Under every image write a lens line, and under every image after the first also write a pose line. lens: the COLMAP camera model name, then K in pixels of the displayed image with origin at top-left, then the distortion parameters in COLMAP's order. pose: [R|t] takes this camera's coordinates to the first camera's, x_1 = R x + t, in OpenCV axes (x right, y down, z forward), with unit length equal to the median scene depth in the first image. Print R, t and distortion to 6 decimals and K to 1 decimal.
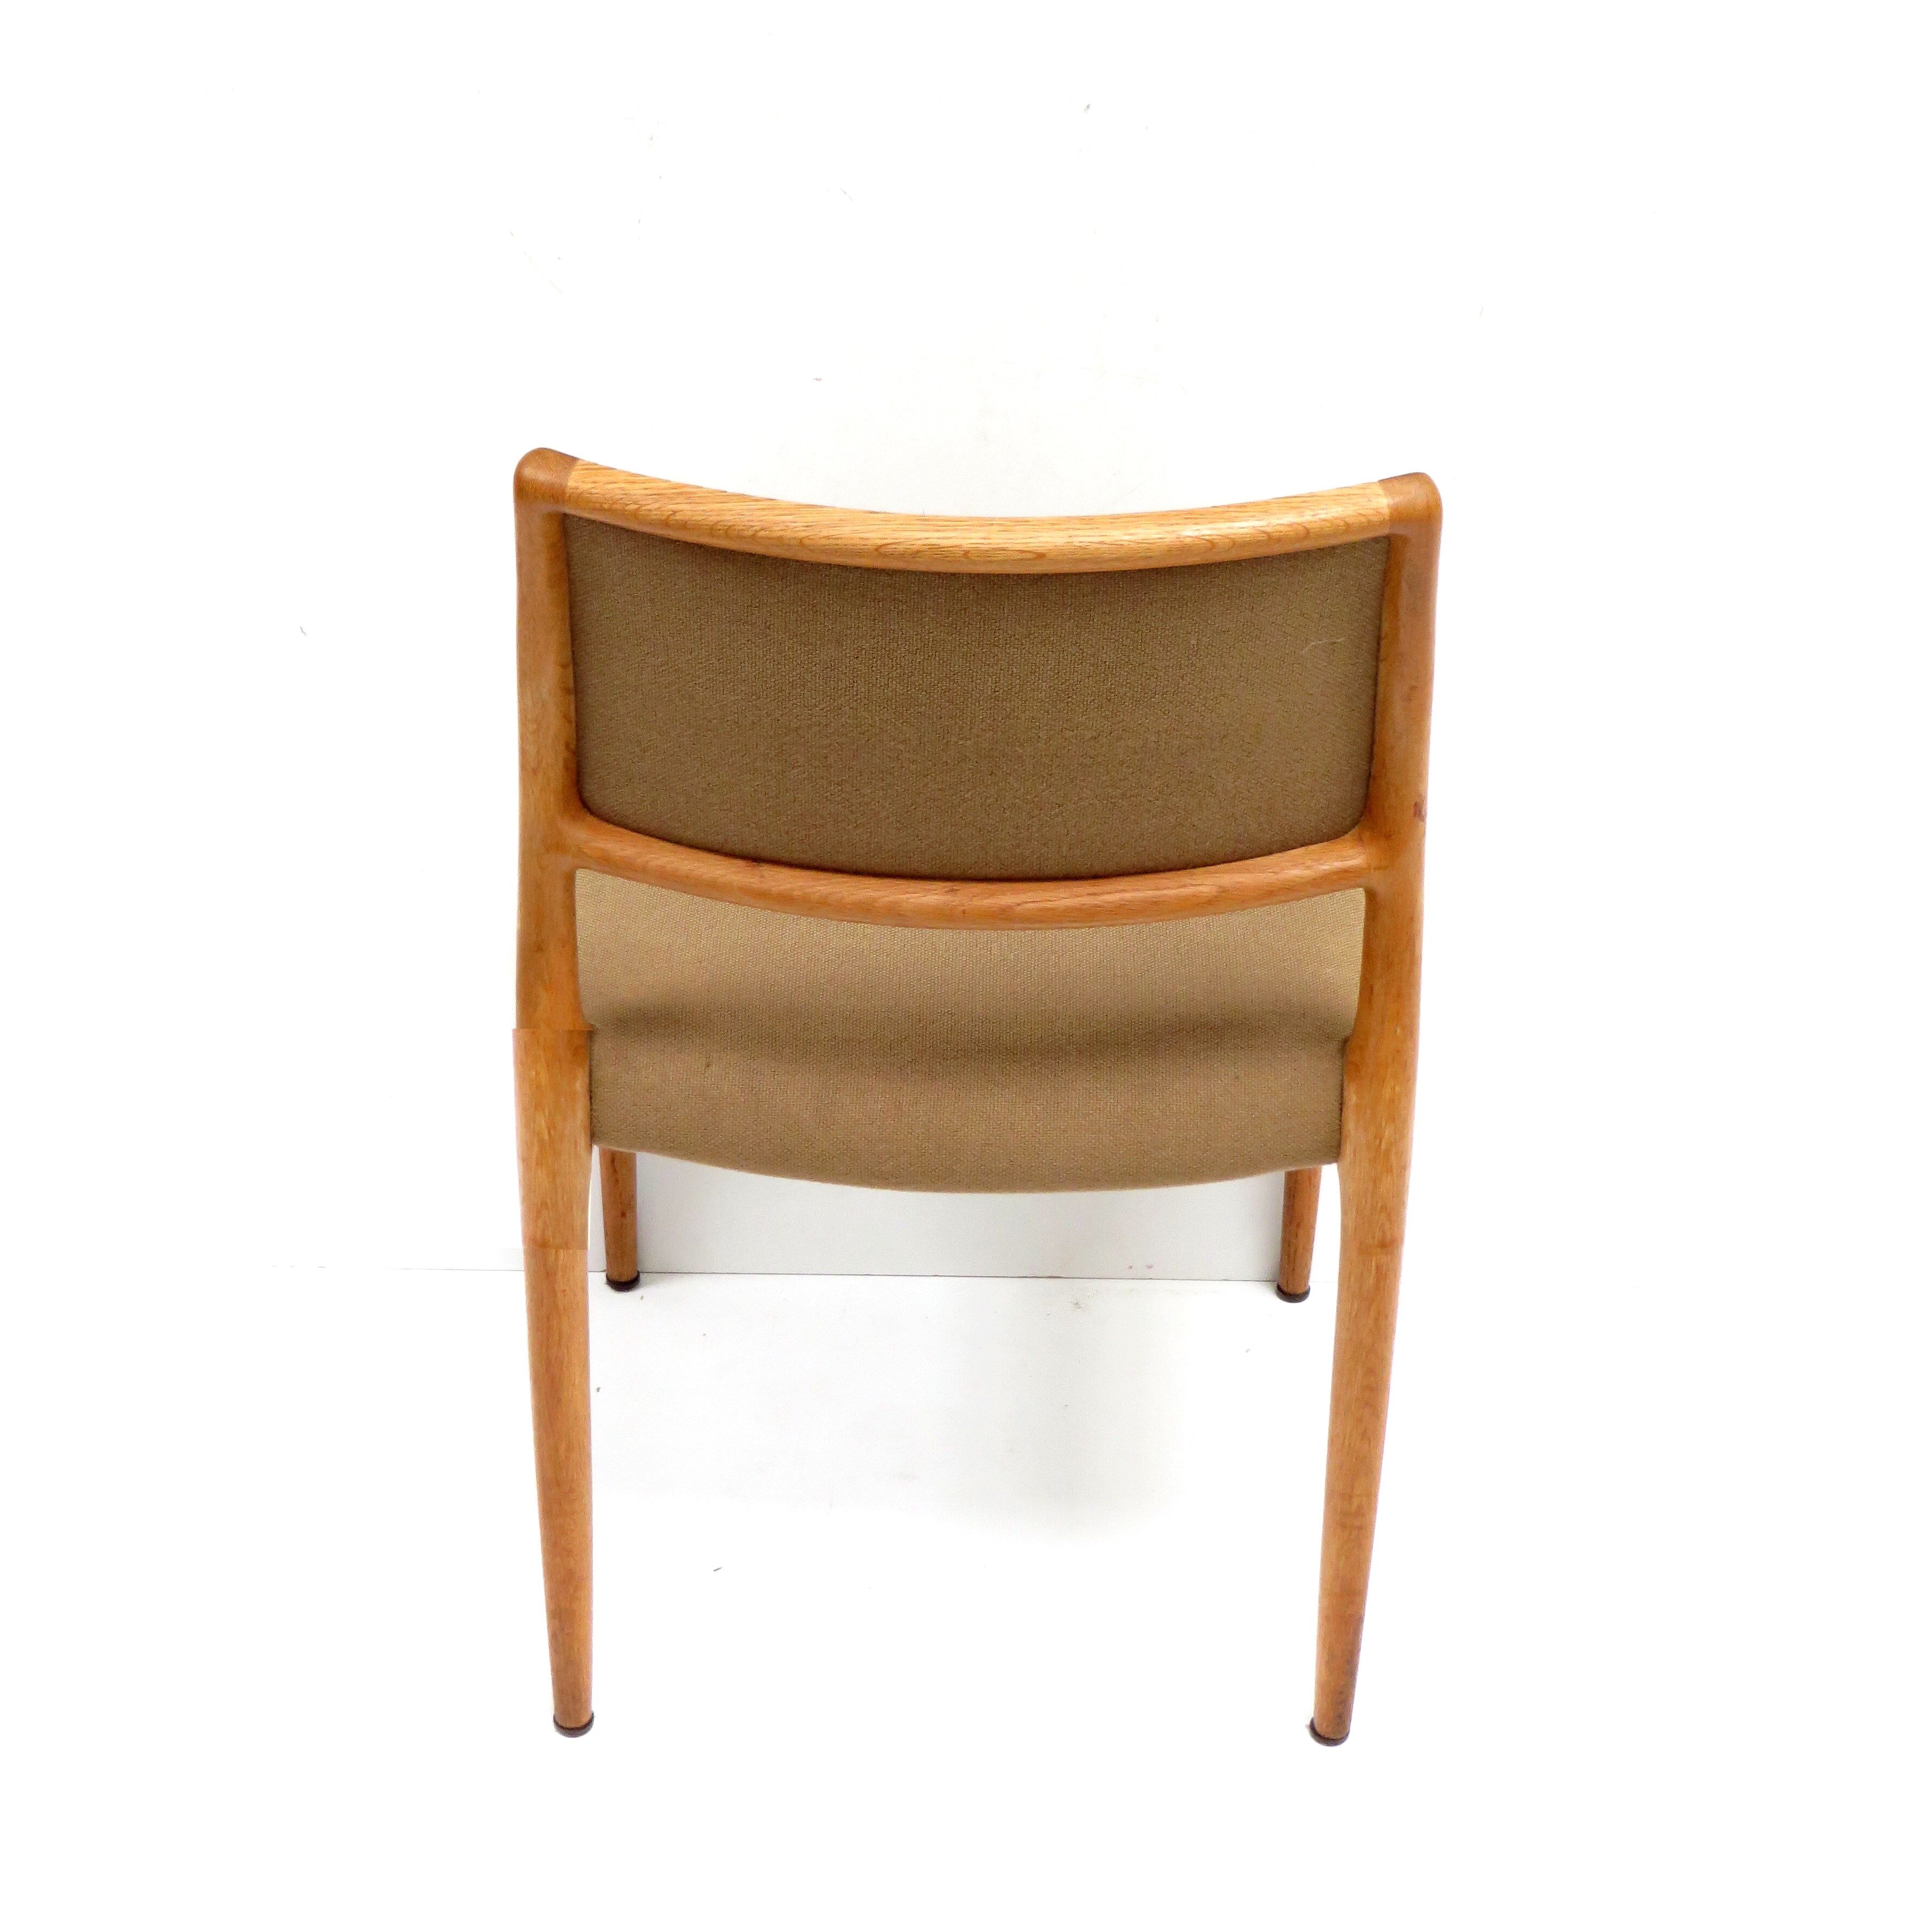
lens RADIAL K [[3197.6, 0, 965.8], [0, 3197.6, 934.5], [0, 0, 1]] dist [-0.026678, 0.017055]
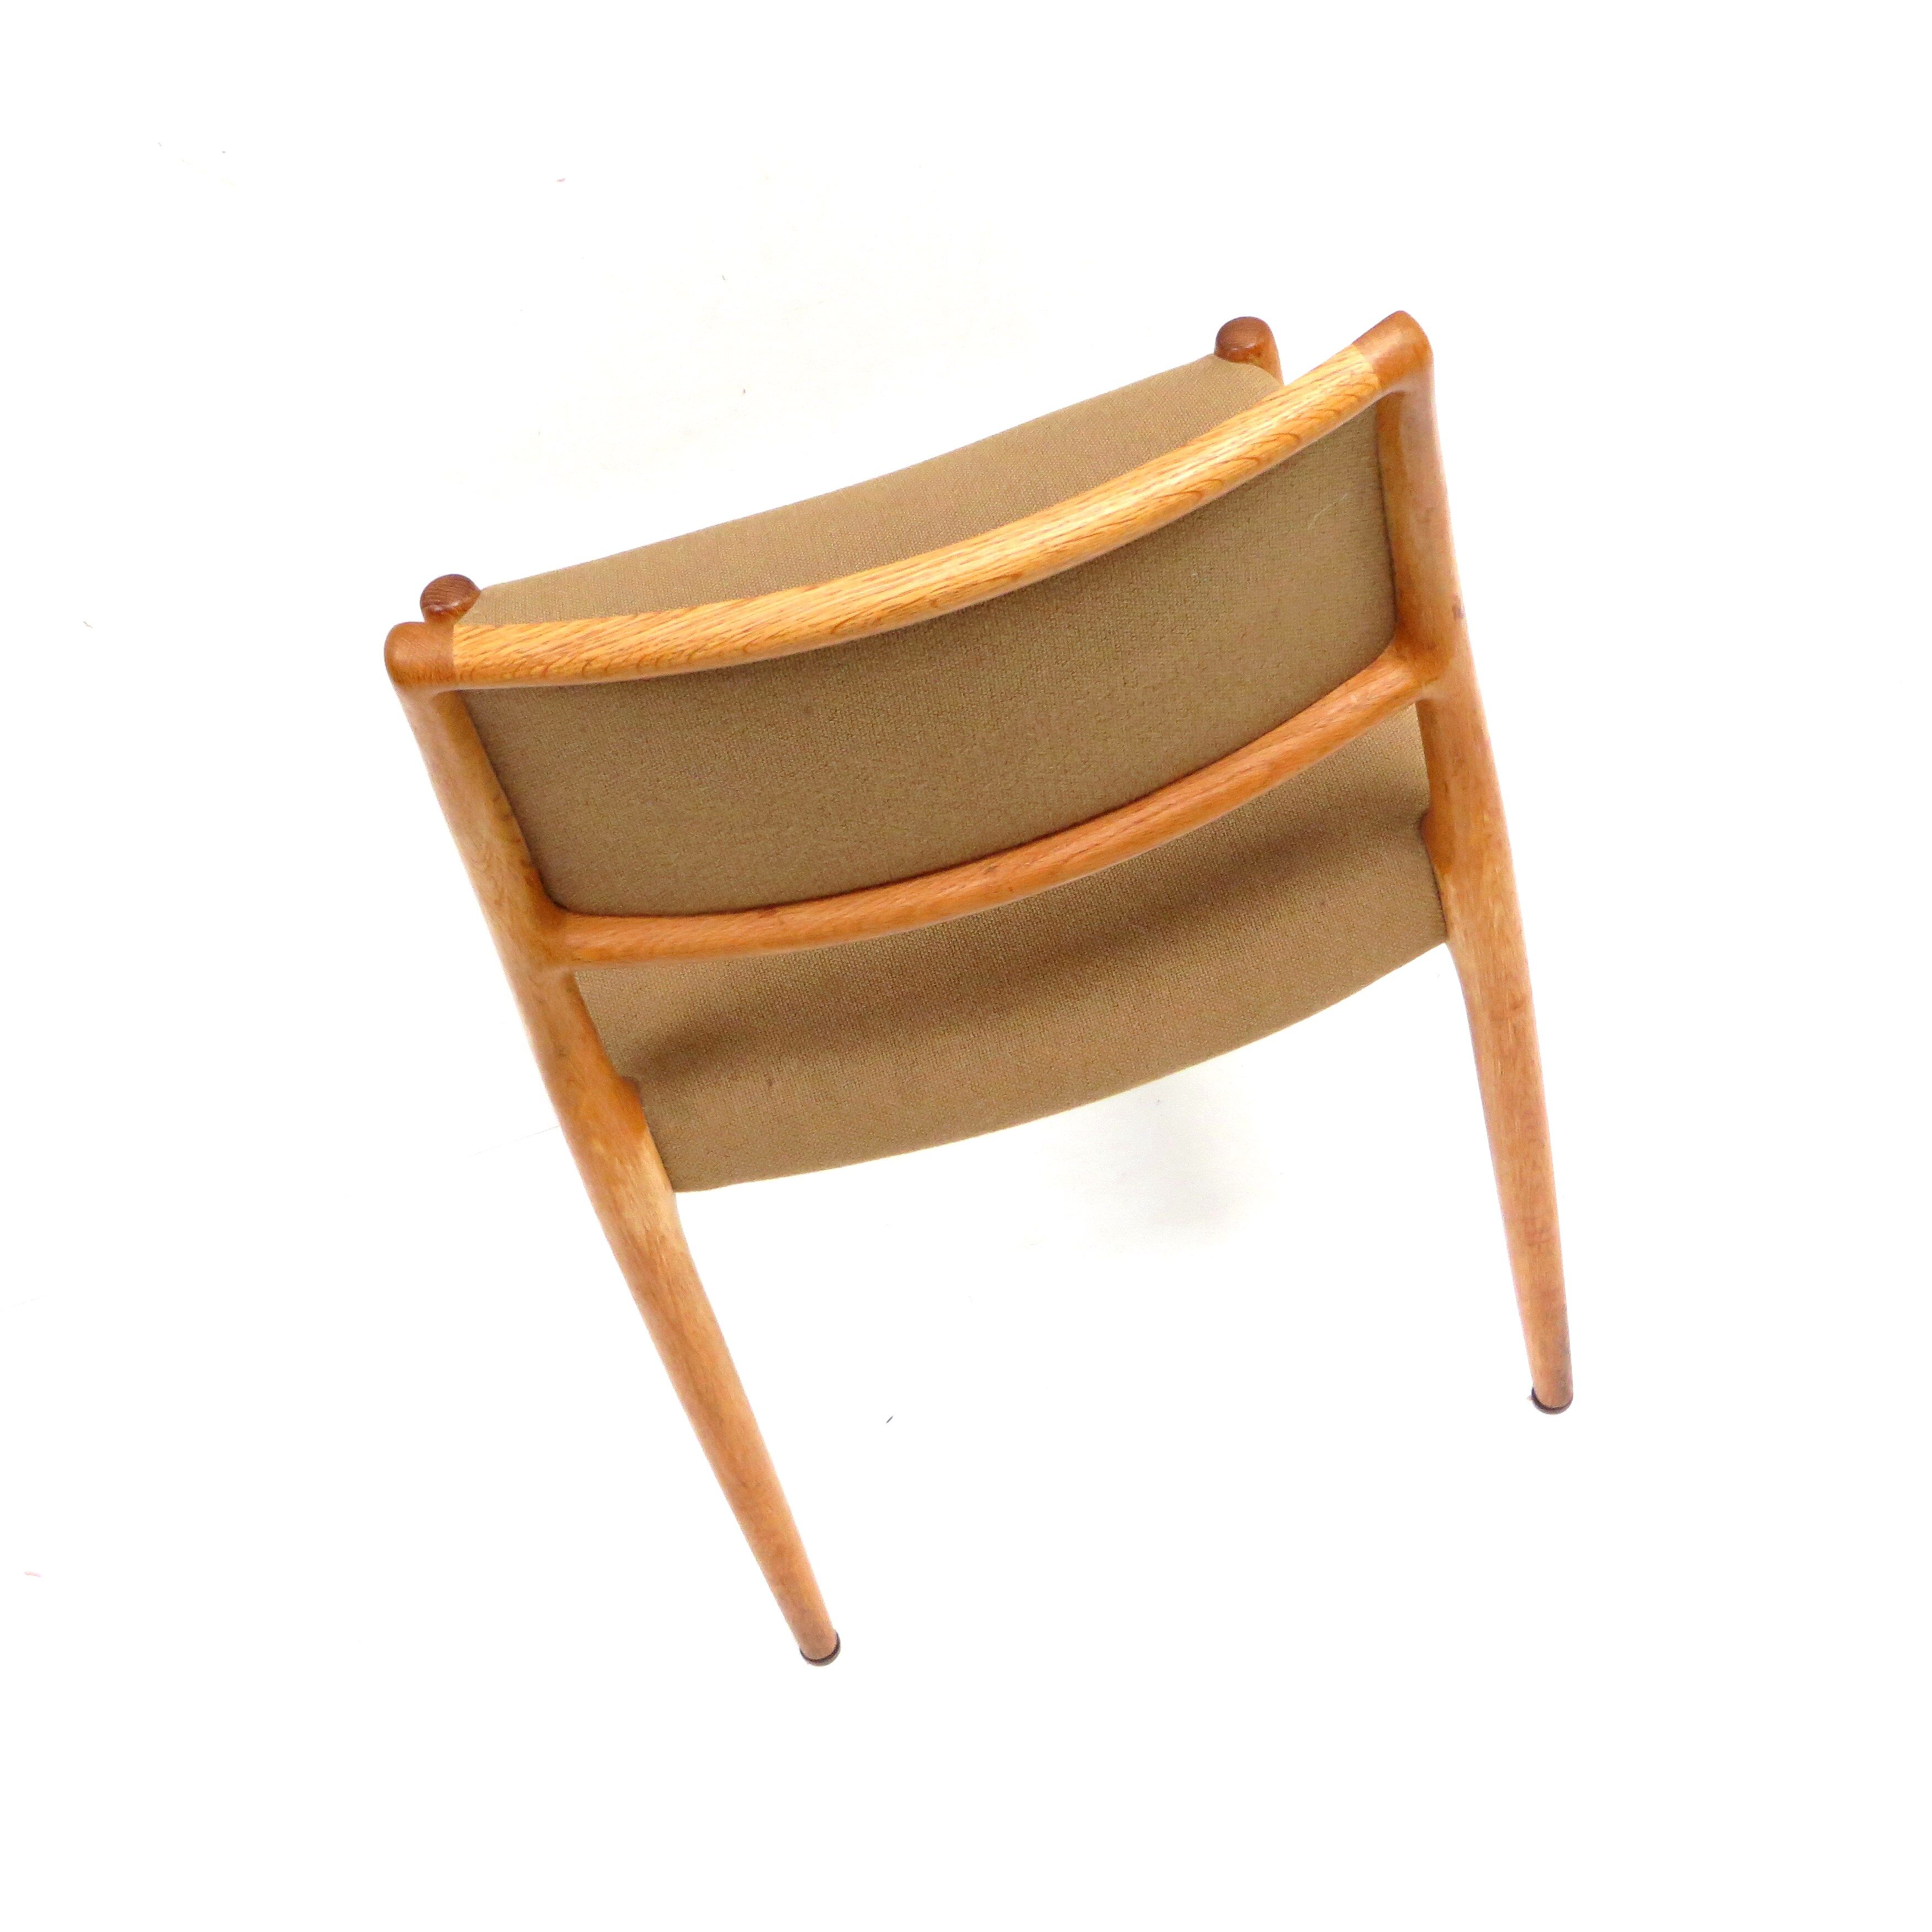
lens RADIAL K [[3197.6, 0, 965.8], [0, 3197.6, 934.5], [0, 0, 1]] dist [-0.026678, 0.017055]
pose [[0.944206, -0.328693, 0.020873, -0.034883], [0.308174, 0.904067, 0.296128, -0.261560], [-0.116206, -0.273174, 0.954920, 0.145002]]
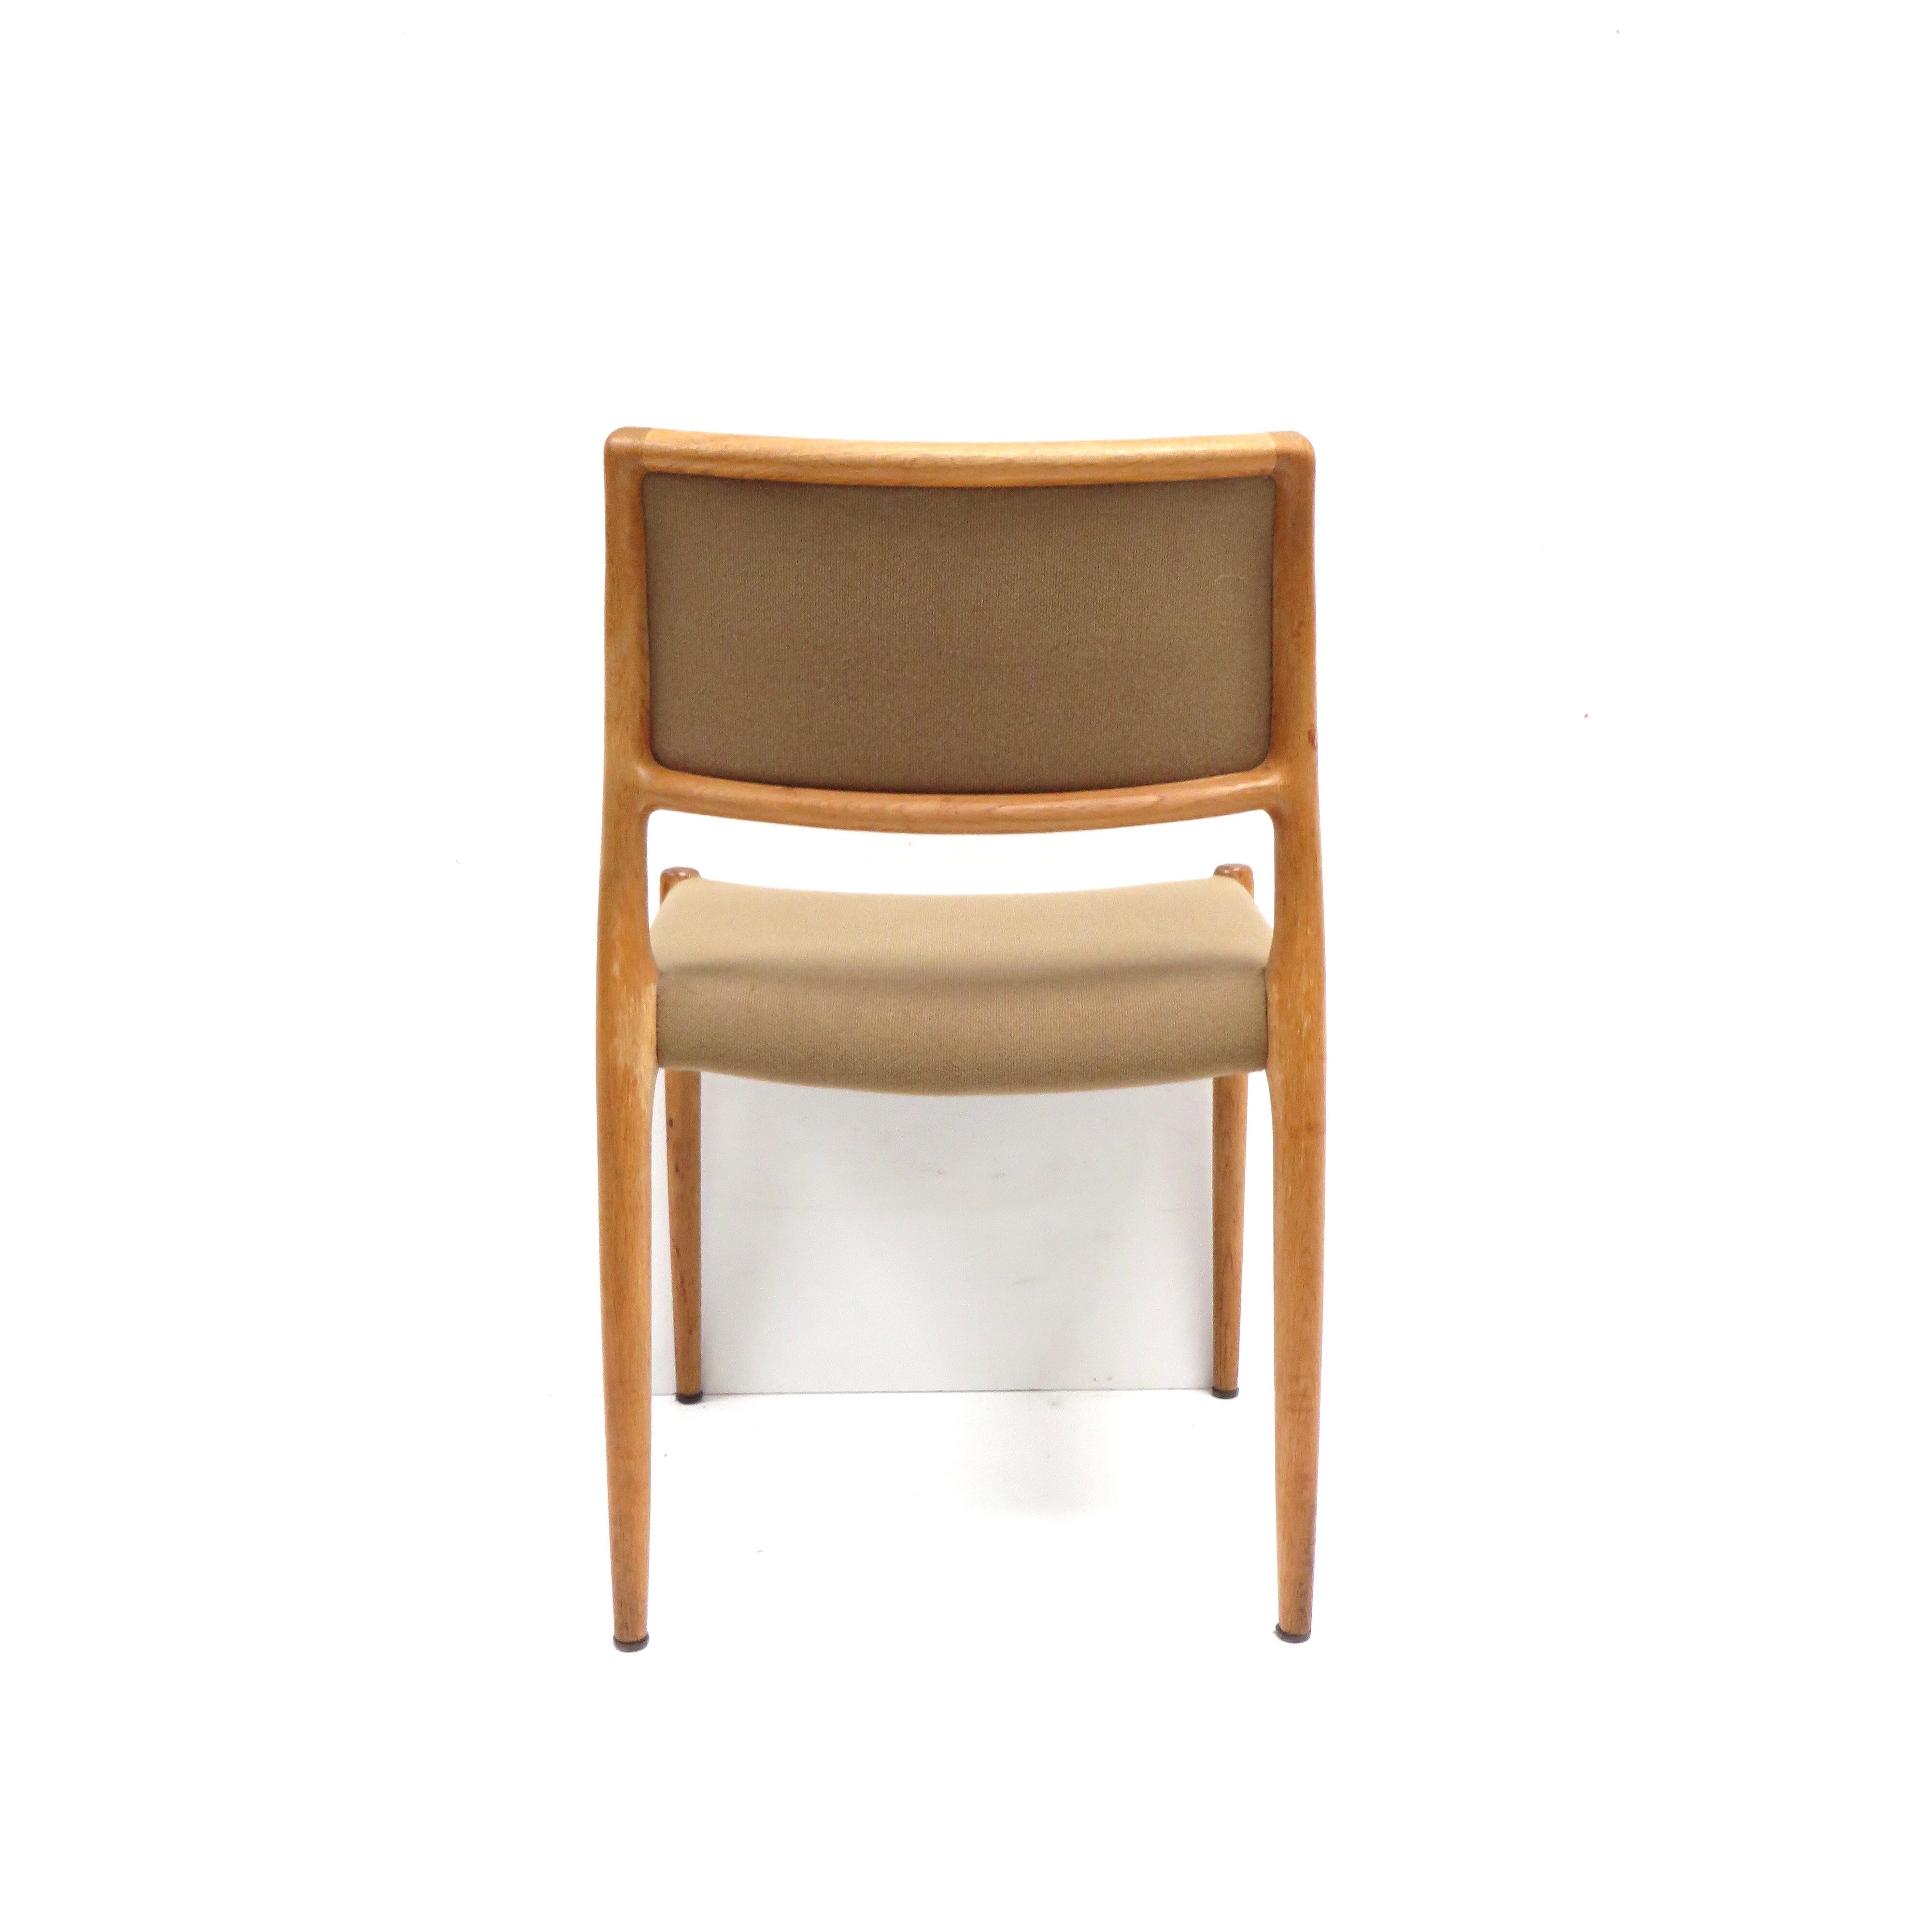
lens RADIAL K [[2009.6, 0, 970.9], [0, 2009.6, 1028.6], [0, 0, 1]] dist [-0.006069, -0.008222]
pose [[0.999583, -0.022889, 0.017611, -0.010763], [0.027651, 0.934516, -0.354845, 0.348740], [-0.008336, 0.355184, 0.934759, 0.293095]]
